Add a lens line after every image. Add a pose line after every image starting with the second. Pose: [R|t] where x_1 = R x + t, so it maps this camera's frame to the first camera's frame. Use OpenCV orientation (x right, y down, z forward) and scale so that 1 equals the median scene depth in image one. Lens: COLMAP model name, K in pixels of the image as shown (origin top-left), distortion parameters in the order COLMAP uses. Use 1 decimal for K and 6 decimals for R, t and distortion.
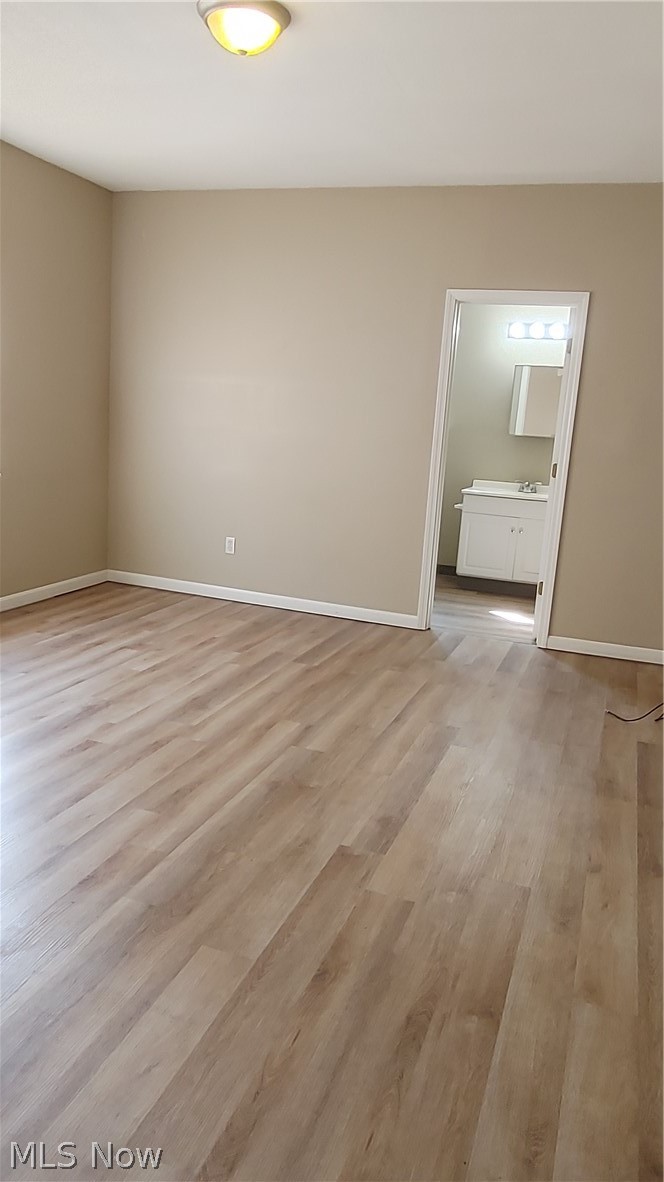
lens RADIAL K [[827.5, 0, 333.6], [0, 827.5, 596.1], [0, 0, 1]] dist [-0.011067, 0.004710]
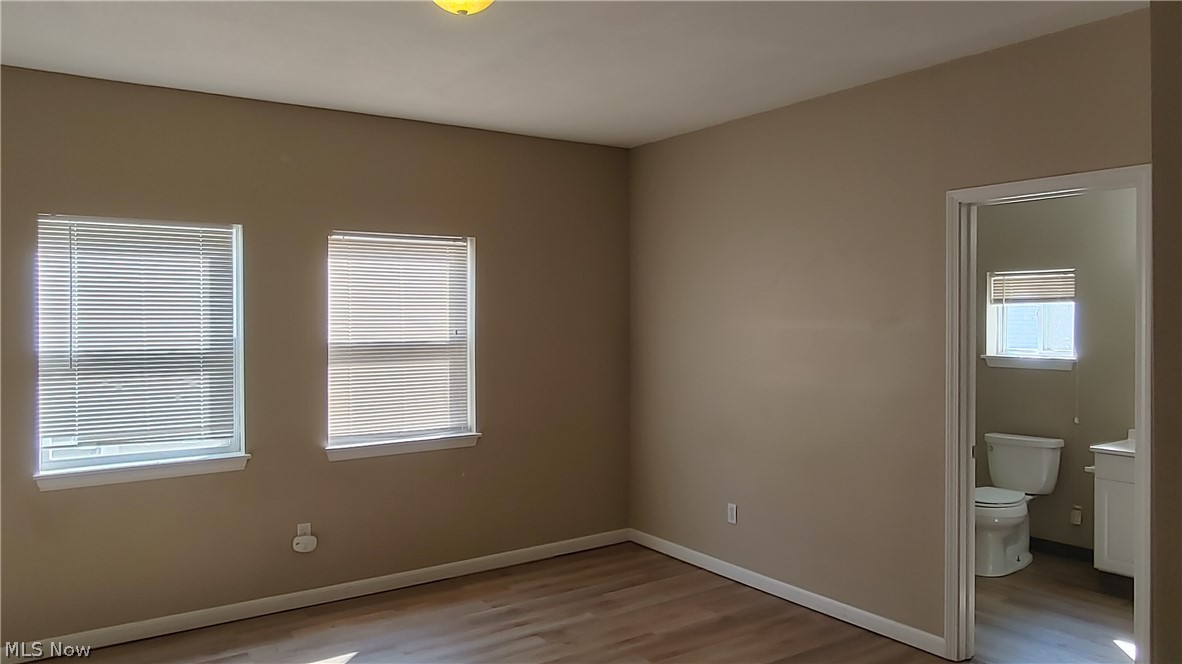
lens RADIAL K [[827.5, 0, 589.6], [0, 827.5, 331.0], [0, 0, 1]] dist [-0.011067, 0.004710]
pose [[0.809628, -0.061557, -0.583707, 0.301139], [-0.065888, 0.978667, -0.194600, -0.079620], [0.583234, 0.196013, 0.788300, 0.243882]]
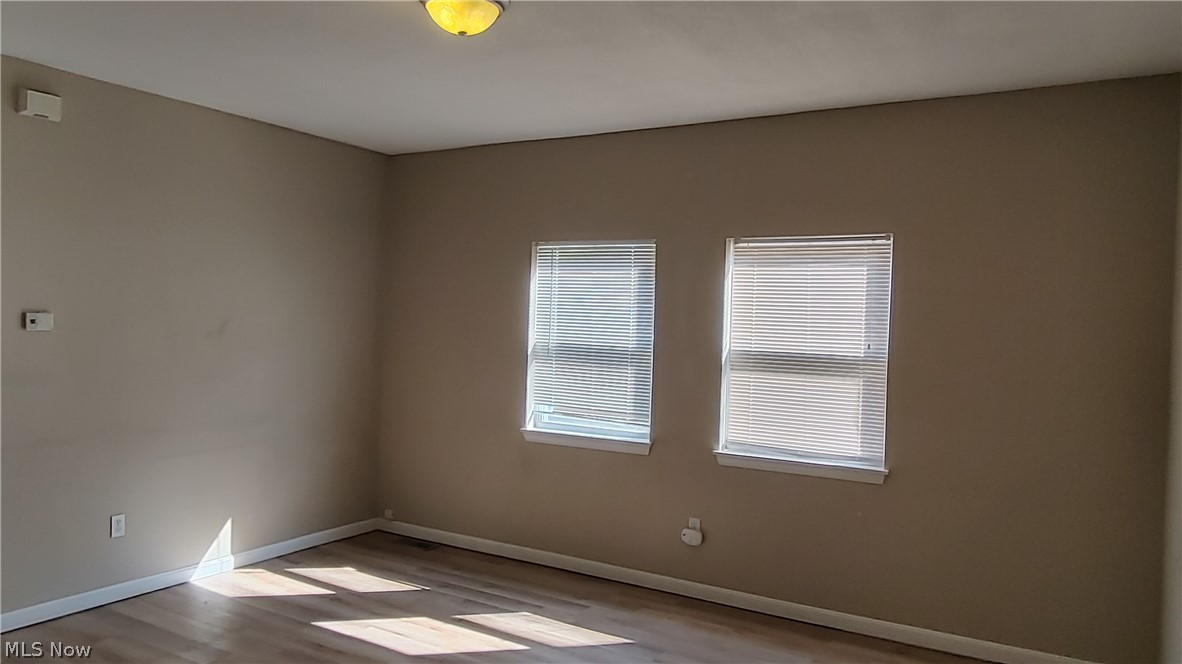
lens RADIAL K [[827.5, 0, 595.2], [0, 827.5, 330.4], [0, 0, 1]] dist [-0.011067, 0.004710]
pose [[-0.196596, -0.055708, -0.978901, 0.469415], [-0.248685, 0.968571, -0.005176, -0.200052], [0.948423, 0.242420, -0.204271, 0.822604]]
